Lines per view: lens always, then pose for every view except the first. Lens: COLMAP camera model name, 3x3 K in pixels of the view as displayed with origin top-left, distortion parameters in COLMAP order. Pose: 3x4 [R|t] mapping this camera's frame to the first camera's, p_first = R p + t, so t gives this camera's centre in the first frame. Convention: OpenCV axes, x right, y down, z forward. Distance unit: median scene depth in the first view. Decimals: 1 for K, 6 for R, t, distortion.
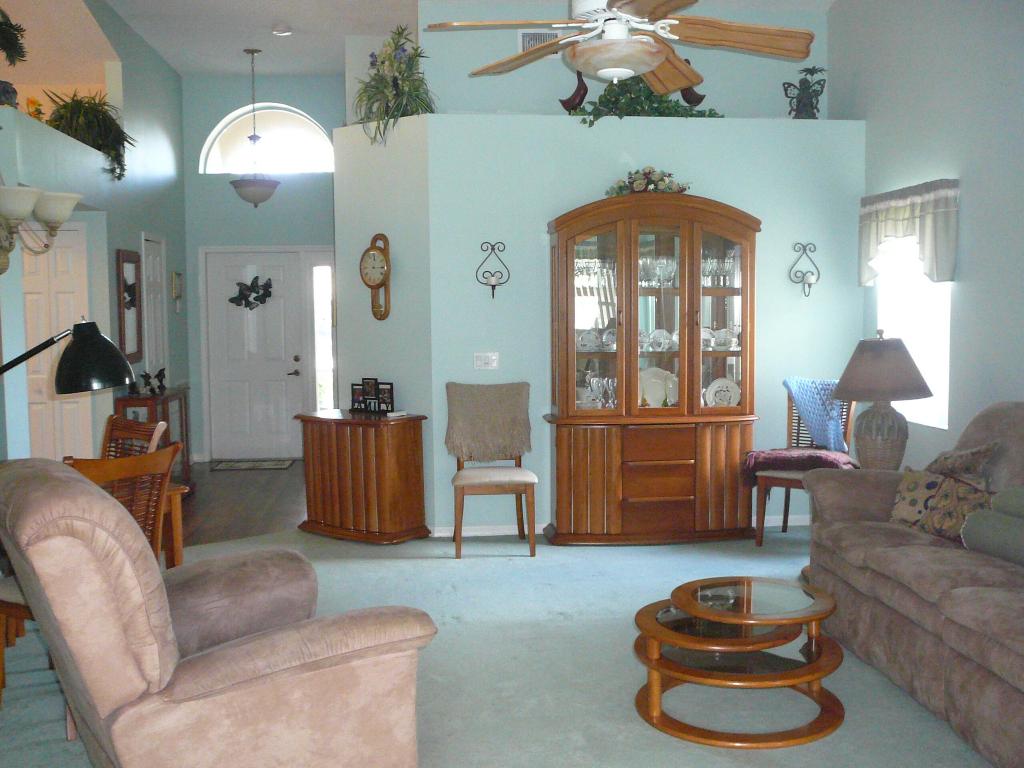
lens RADIAL K [[1063.6, 0, 524.6], [0, 1063.6, 382.4], [0, 0, 1]] dist [-0.106201, 0.182577]
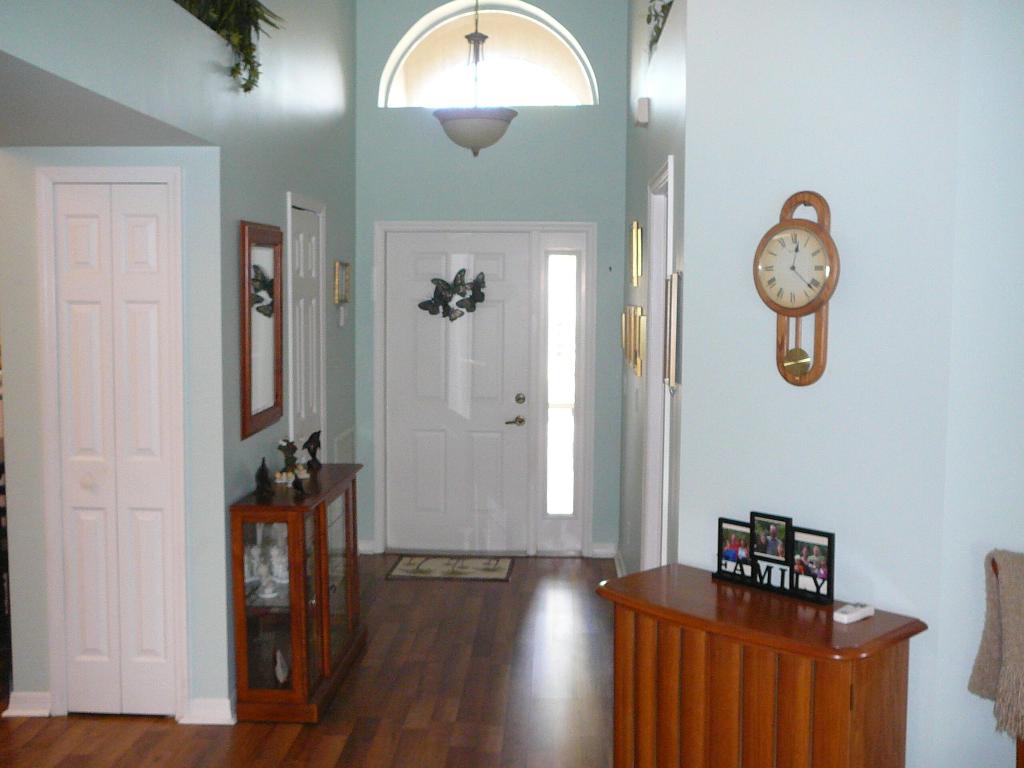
lens RADIAL K [[1063.6, 0, 524.6], [0, 1063.6, 382.4], [0, 0, 1]] dist [-0.106201, 0.182577]
pose [[0.990747, 0.029647, -0.132443, -0.148999], [-0.027775, 0.999487, 0.015961, -0.049666], [0.132848, -0.012134, 0.991062, 0.423840]]
